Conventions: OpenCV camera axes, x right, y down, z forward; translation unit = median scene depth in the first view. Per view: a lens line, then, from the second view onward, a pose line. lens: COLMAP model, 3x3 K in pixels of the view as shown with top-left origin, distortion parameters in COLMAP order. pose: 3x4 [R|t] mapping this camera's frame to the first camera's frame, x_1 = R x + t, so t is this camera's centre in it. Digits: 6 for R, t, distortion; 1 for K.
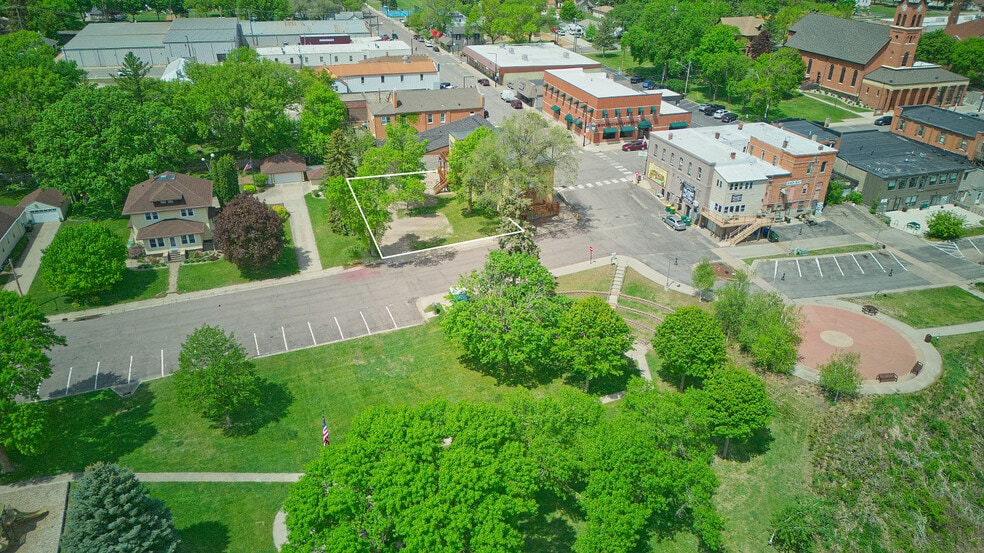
lens RADIAL K [[686.3, 0, 495.0], [0, 686.3, 282.5], [0, 0, 1]] dist [0.072126, -0.060297]
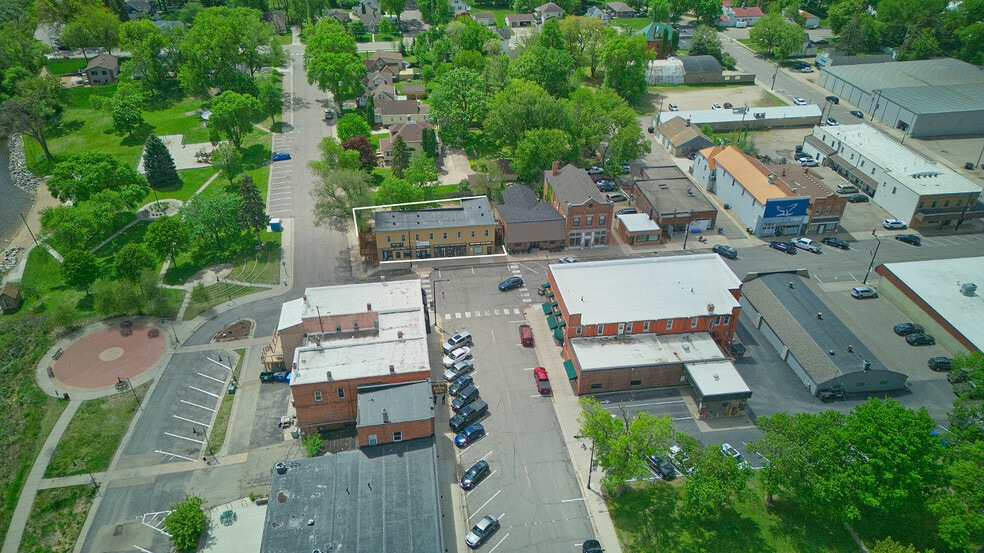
lens RADIAL K [[686.3, 0, 494.5], [0, 686.3, 276.2], [0, 0, 1]] dist [0.072126, -0.060297]
pose [[-0.159687, 0.524211, -0.836482, 1.121790], [-0.469327, 0.705150, 0.531503, -0.869655], [0.868466, 0.477458, 0.133424, 1.086022]]
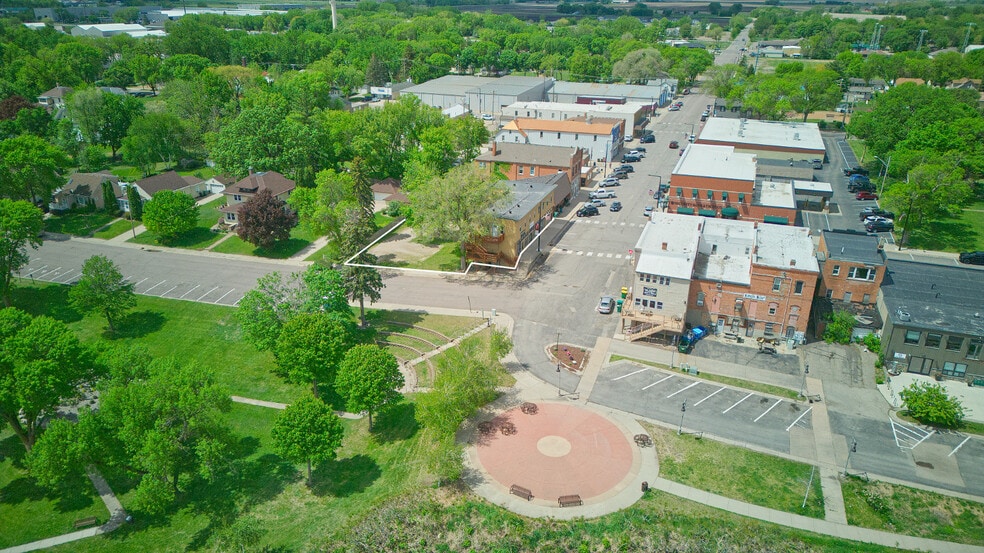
lens RADIAL K [[686.3, 0, 493.9], [0, 686.3, 278.8], [0, 0, 1]] dist [0.072126, -0.060297]
pose [[0.788074, 0.233253, -0.569677, 0.682576], [-0.285334, 0.958425, -0.002298, -0.077603], [0.545457, 0.164359, 0.821866, 0.156745]]
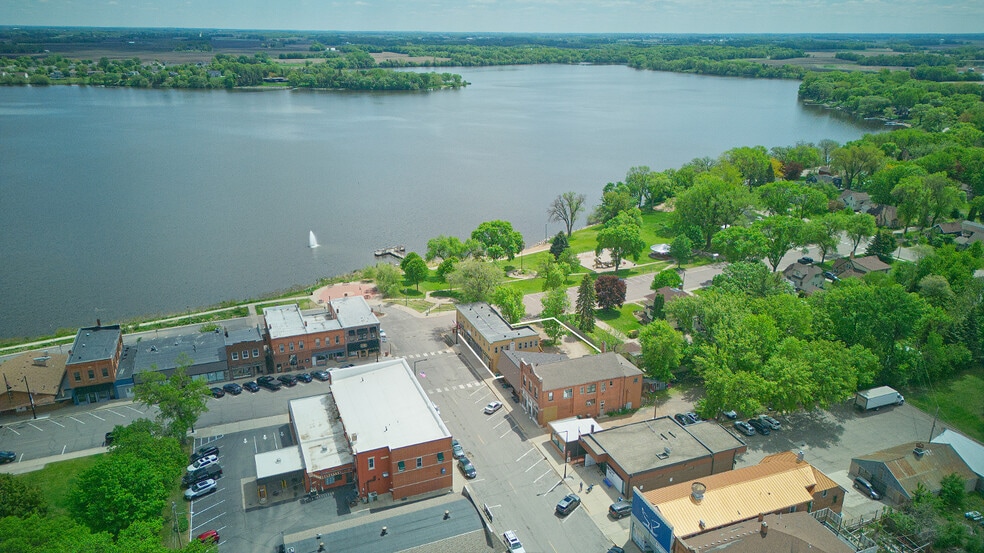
lens RADIAL K [[686.3, 0, 493.1], [0, 686.3, 274.6], [0, 0, 1]] dist [0.072126, -0.060297]
pose [[-0.997215, 0.009532, -0.073974, 0.120898], [-0.047561, 0.682715, 0.729135, -1.383364], [0.057453, 0.730622, -0.680360, 2.055262]]
